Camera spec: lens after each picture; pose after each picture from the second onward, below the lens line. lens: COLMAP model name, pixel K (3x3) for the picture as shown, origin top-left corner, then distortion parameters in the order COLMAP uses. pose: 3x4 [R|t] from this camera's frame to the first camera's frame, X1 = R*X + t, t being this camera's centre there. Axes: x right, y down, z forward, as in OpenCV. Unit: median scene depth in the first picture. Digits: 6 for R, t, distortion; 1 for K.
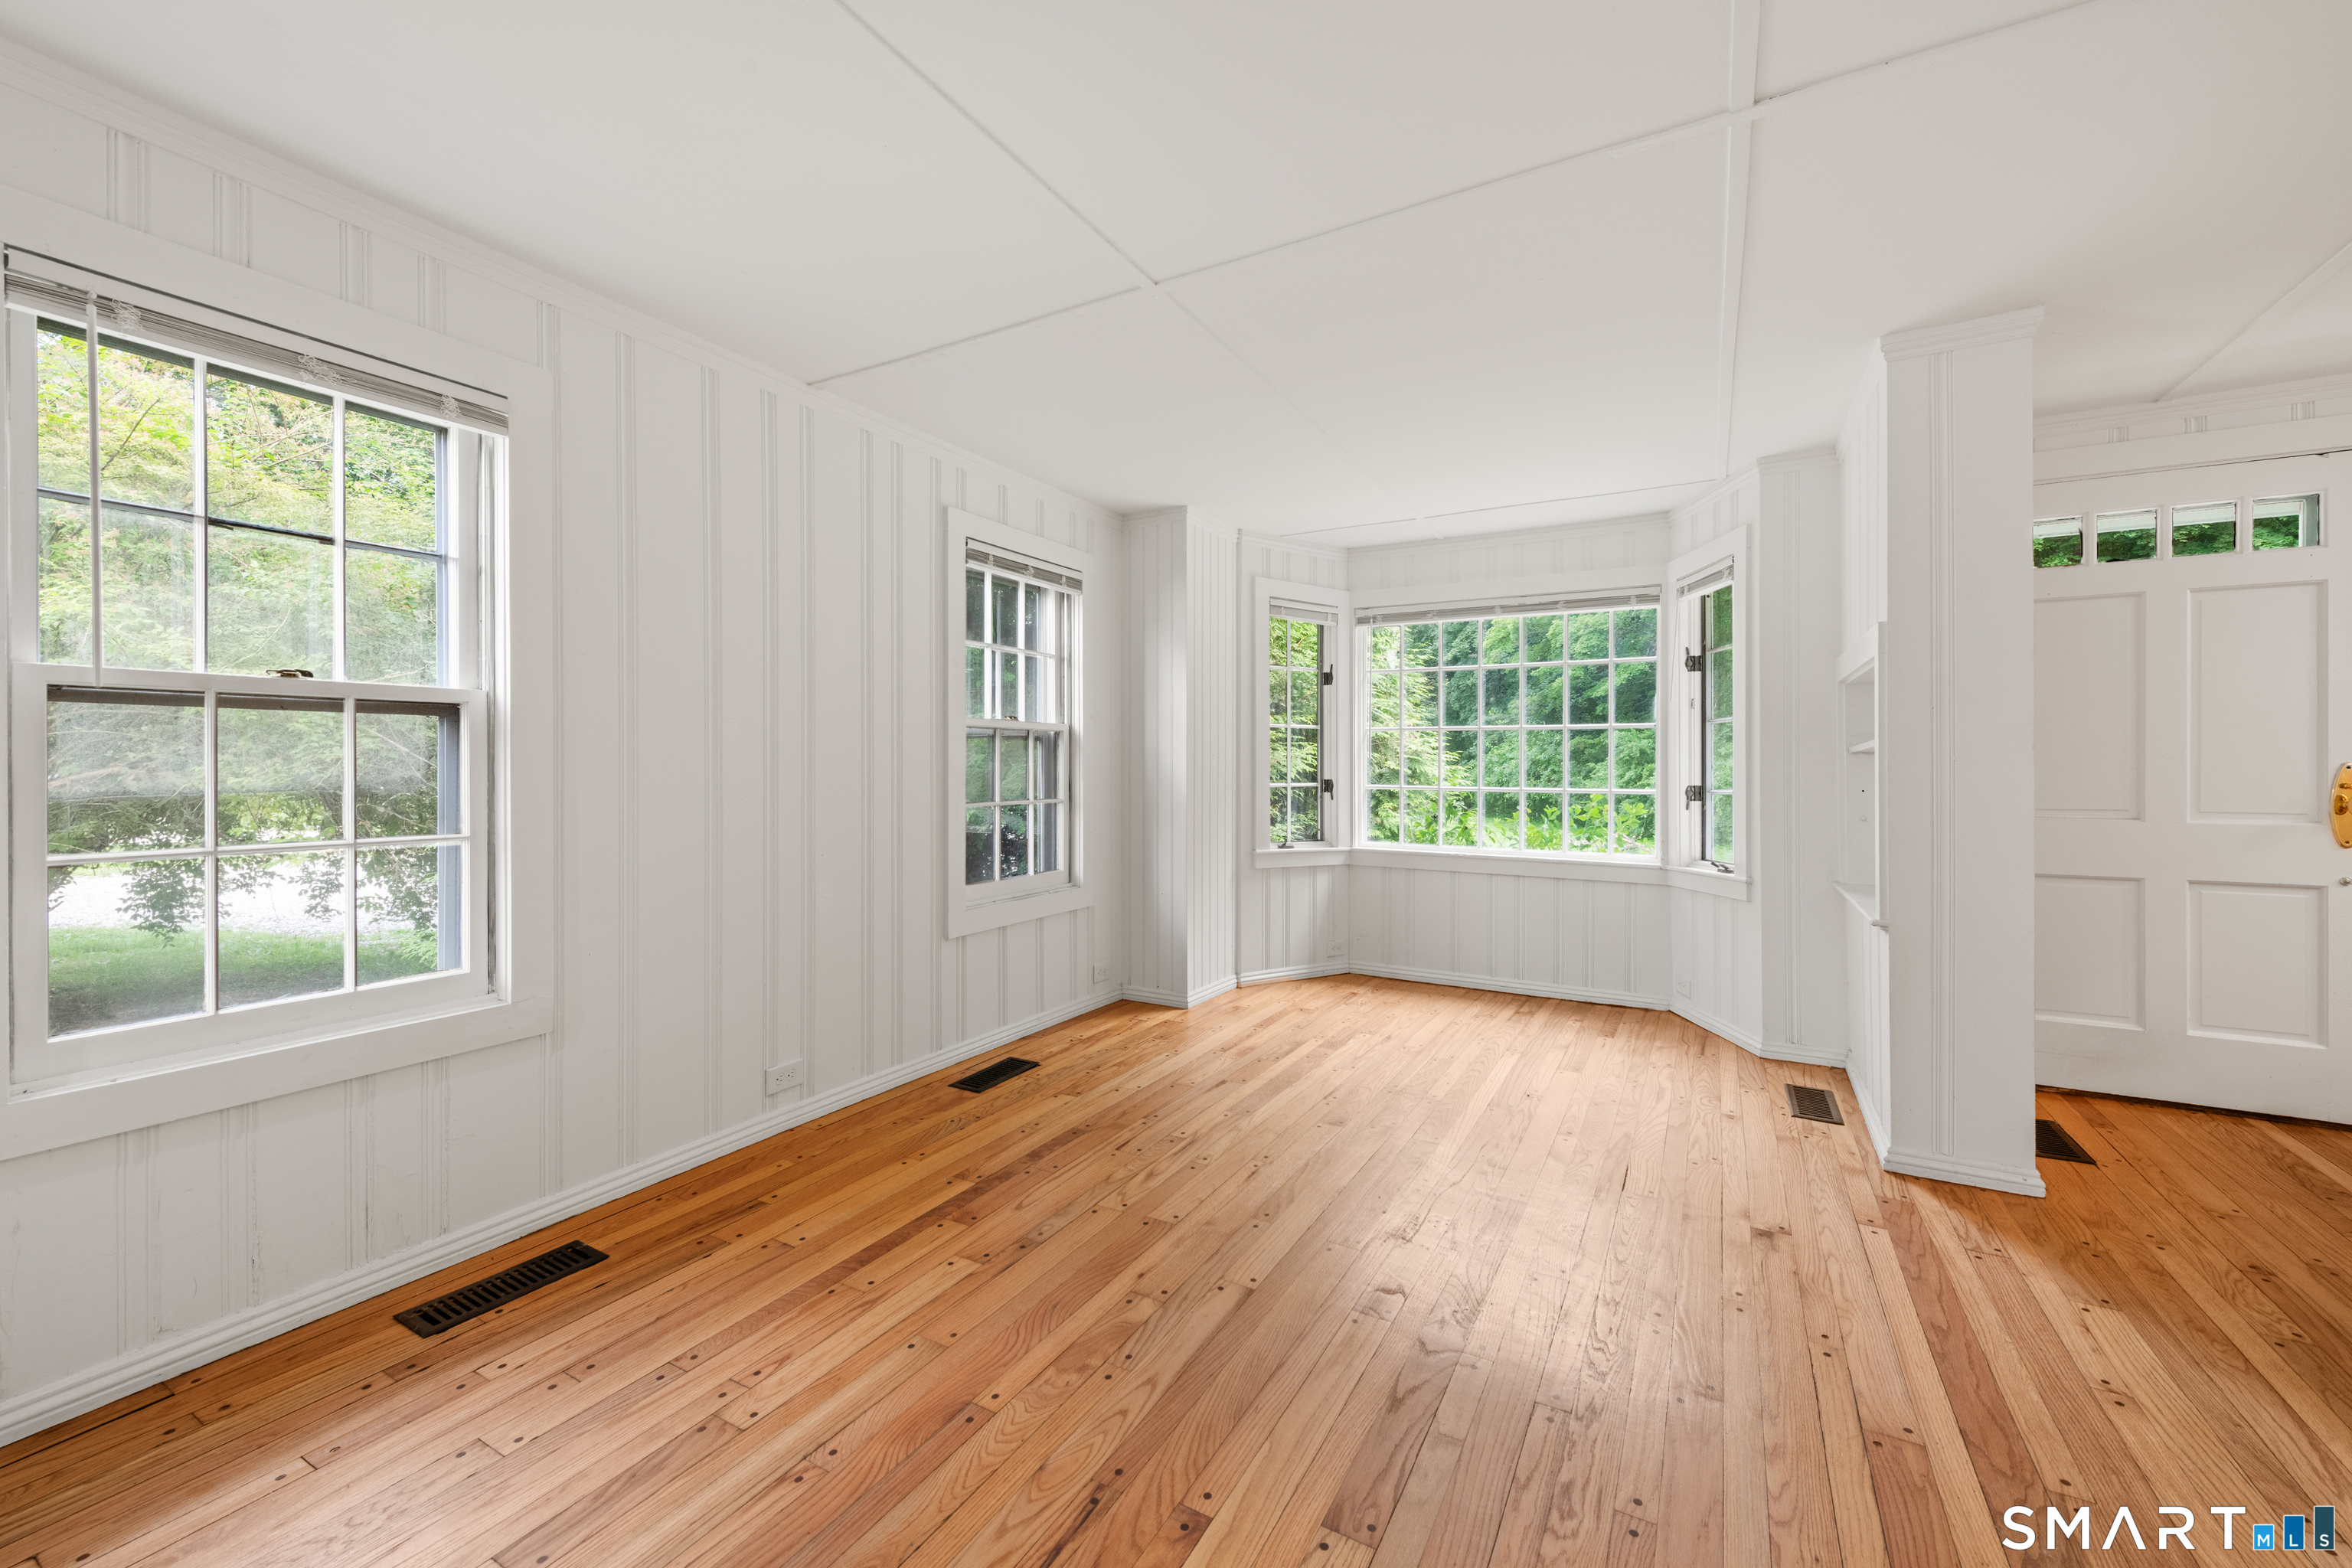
lens RADIAL K [[937.7, 0, 1179.5], [0, 937.7, 760.5], [0, 0, 1]] dist [0.033725, -0.015192]
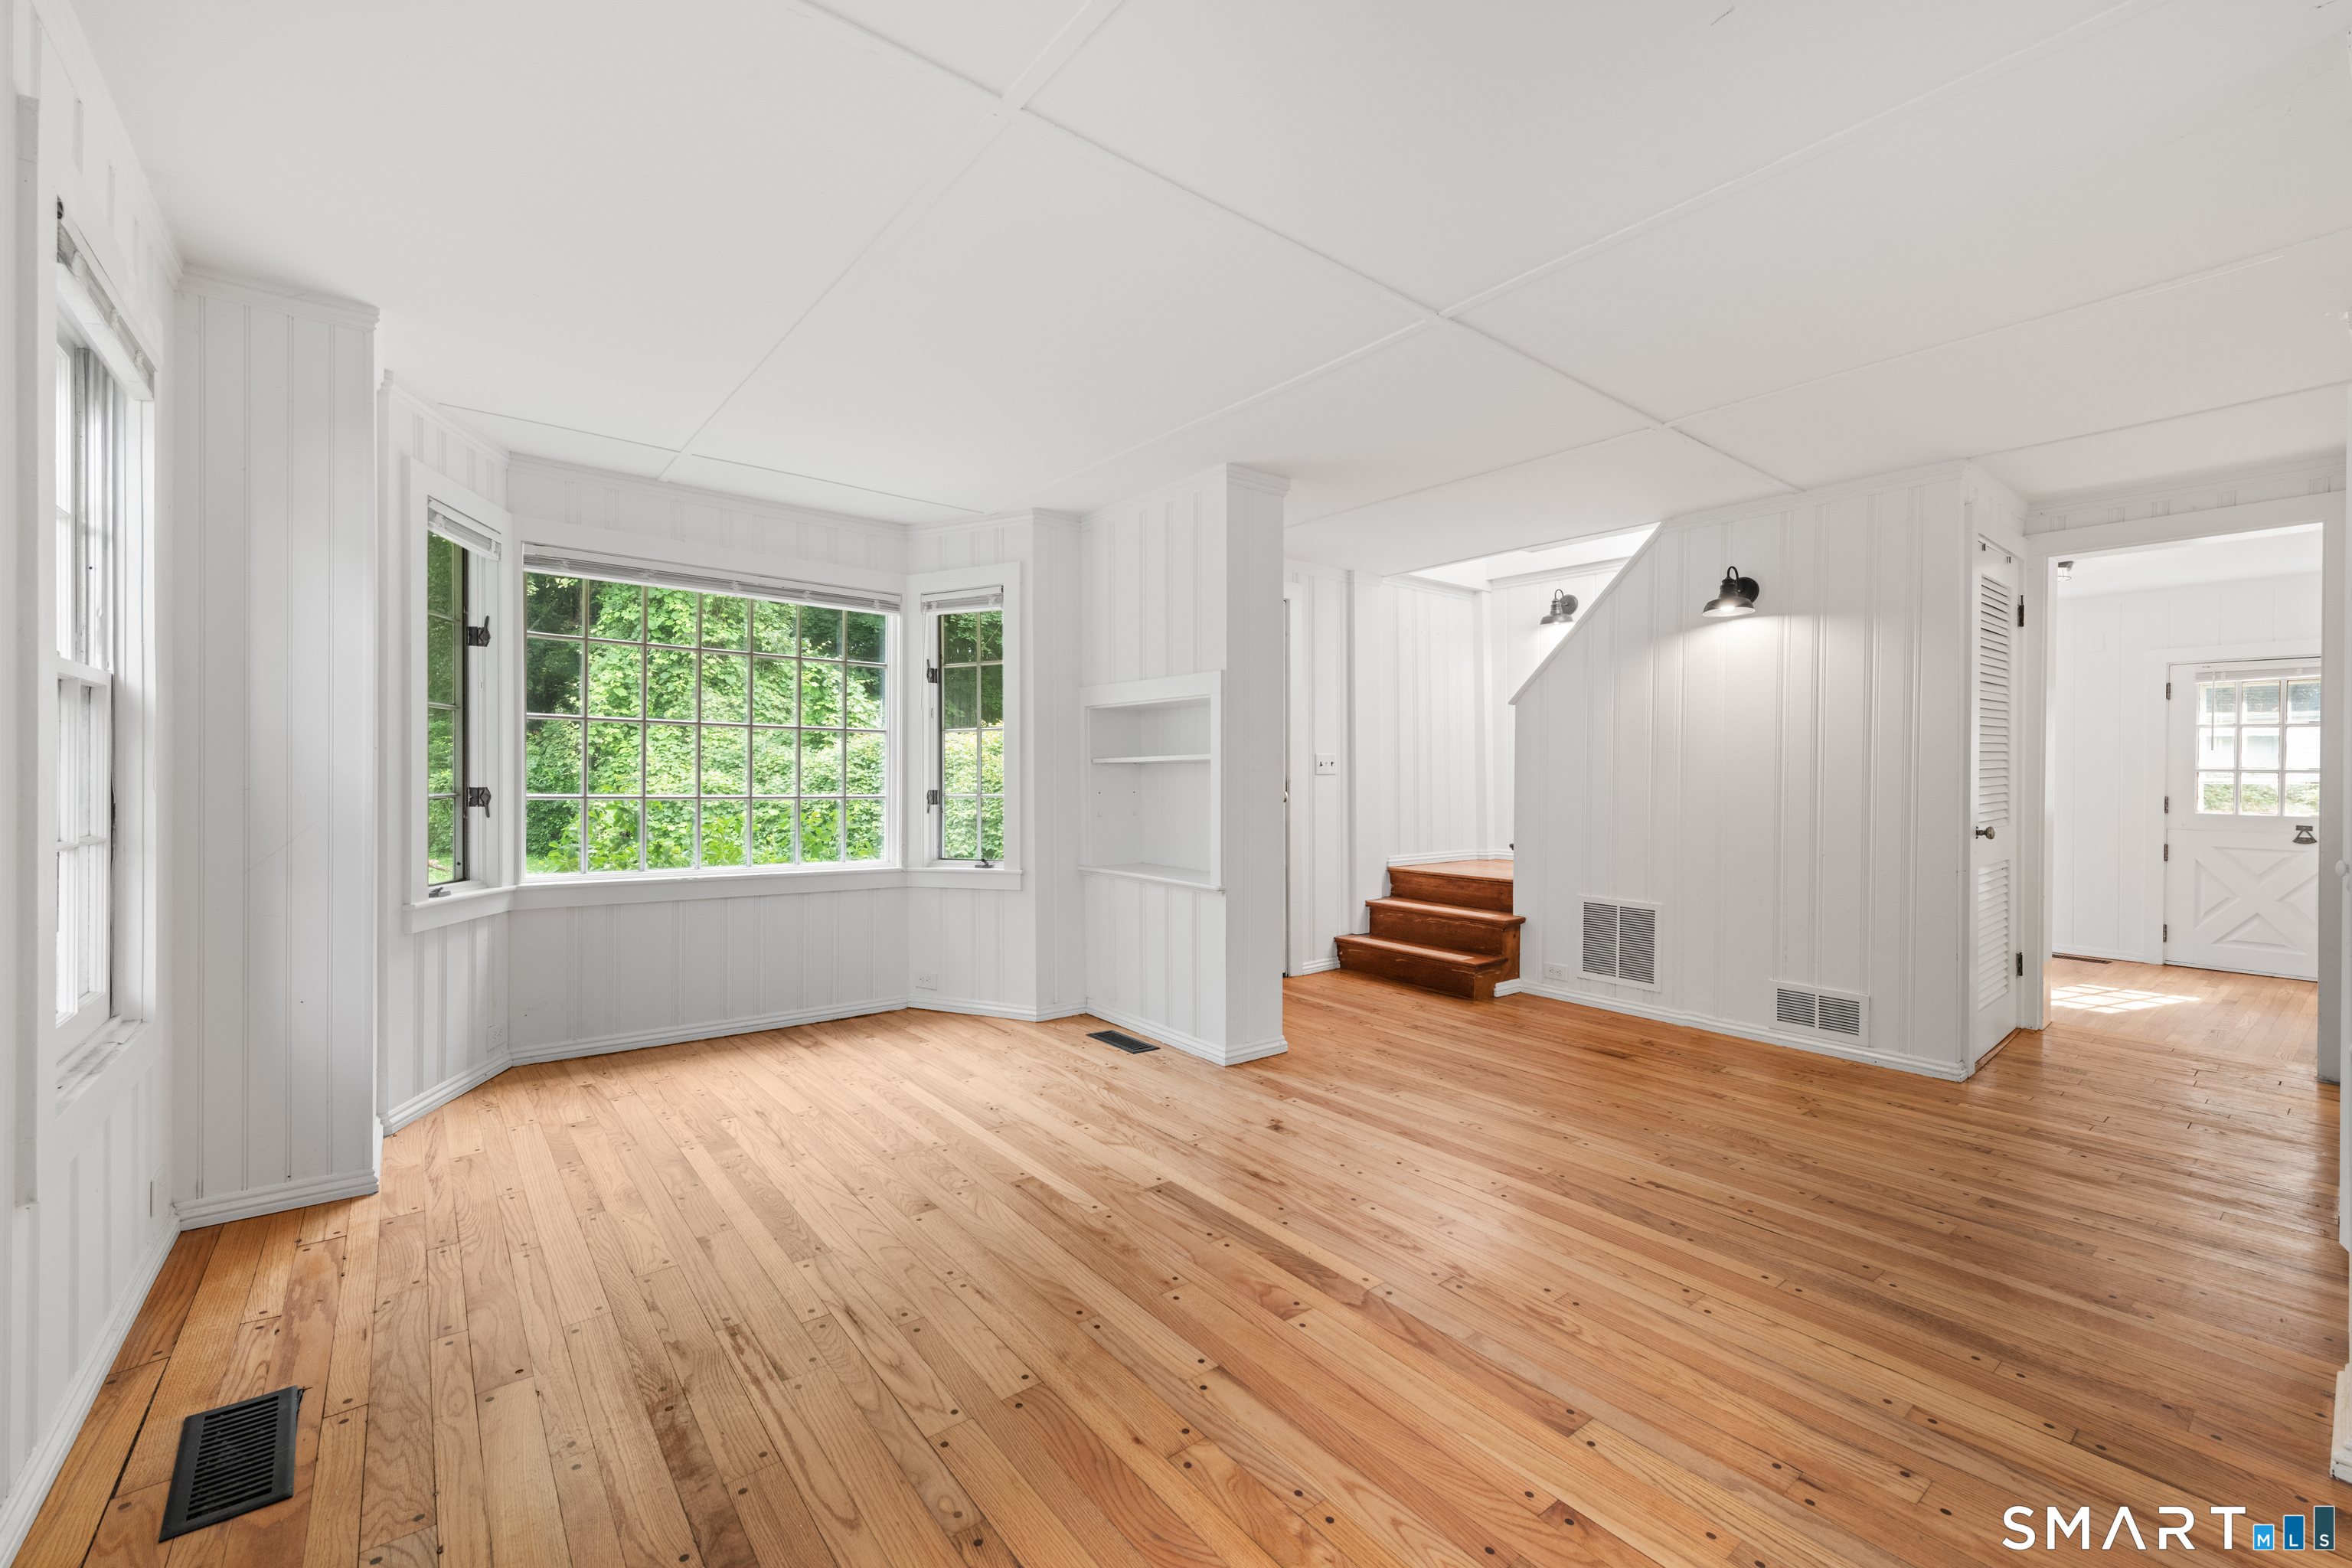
lens RADIAL K [[973.6, 0, 1188.6], [0, 973.6, 773.1], [0, 0, 1]] dist [0.006764, -0.000350]
pose [[0.367305, 0.005063, 0.930087, -0.510311], [-0.014714, 0.999892, 0.000368, 0.003465], [-0.929984, -0.013820, 0.367339, 0.456178]]
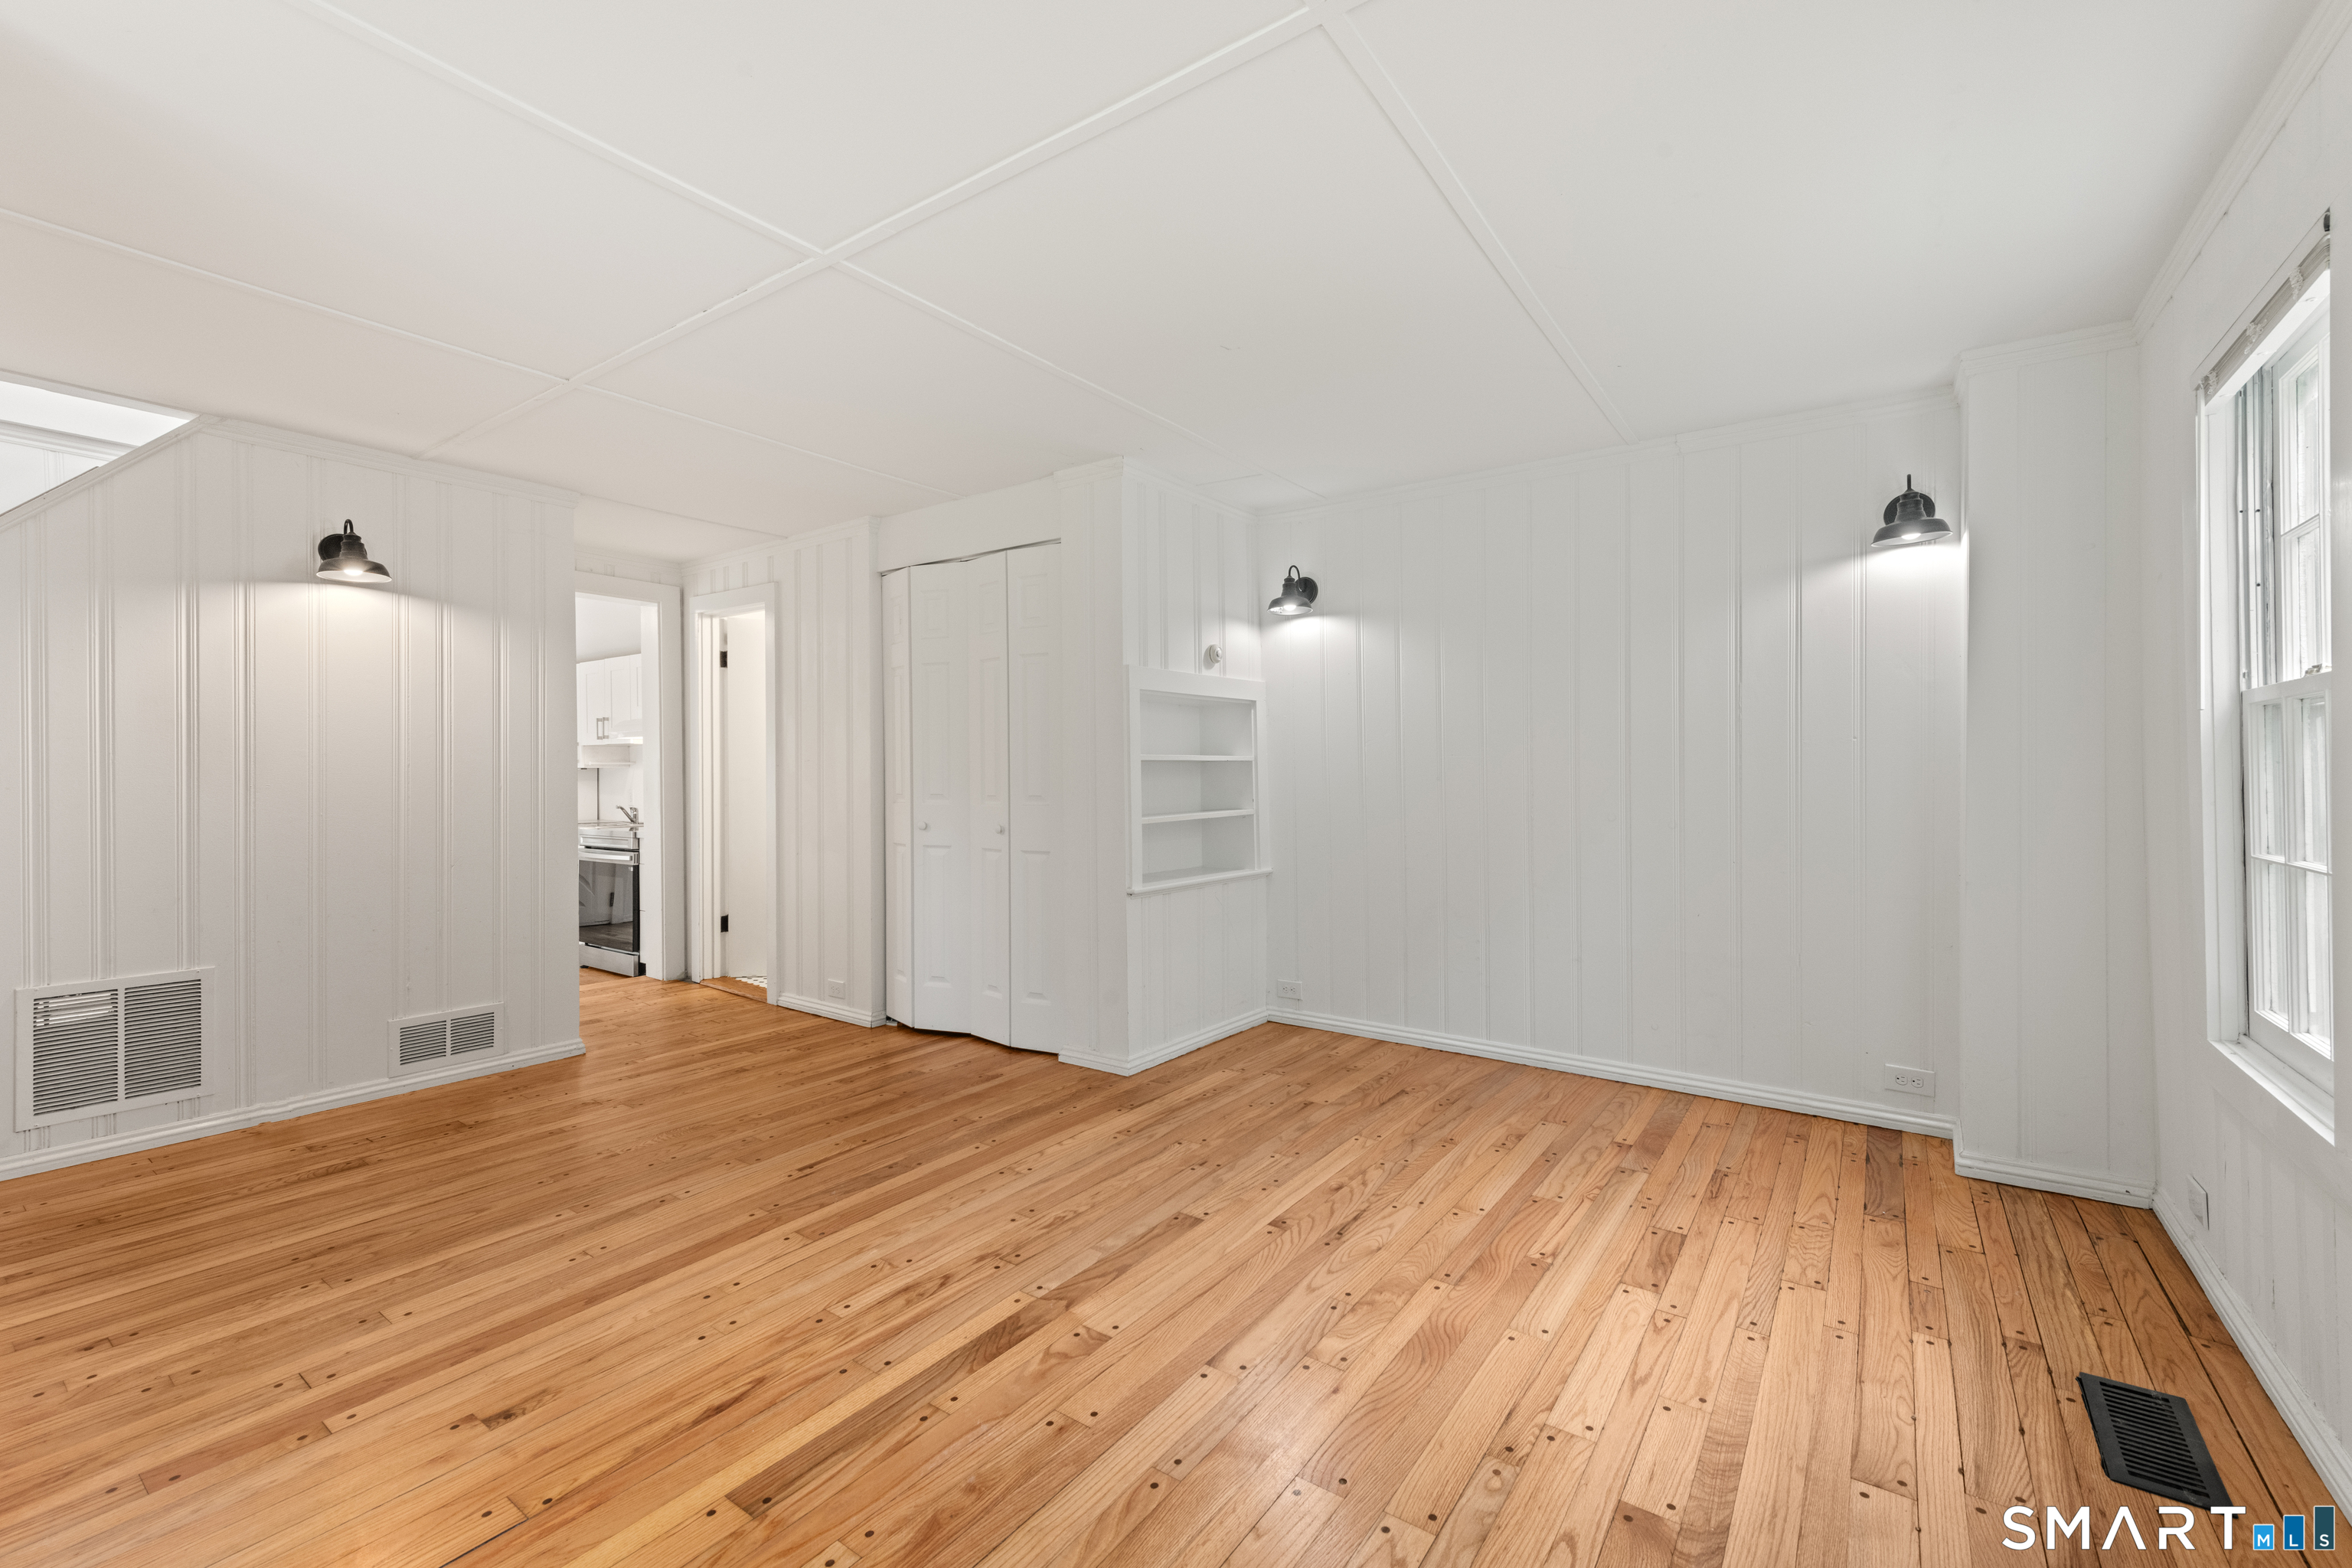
lens RADIAL K [[973.6, 0, 1188.6], [0, 973.6, 773.1], [0, 0, 1]] dist [0.006764, -0.000350]
pose [[-0.995505, 0.008689, 0.094310, 0.001615], [0.008152, 0.999948, -0.006082, 0.002174], [-0.094358, -0.005286, -0.995524, 1.256194]]
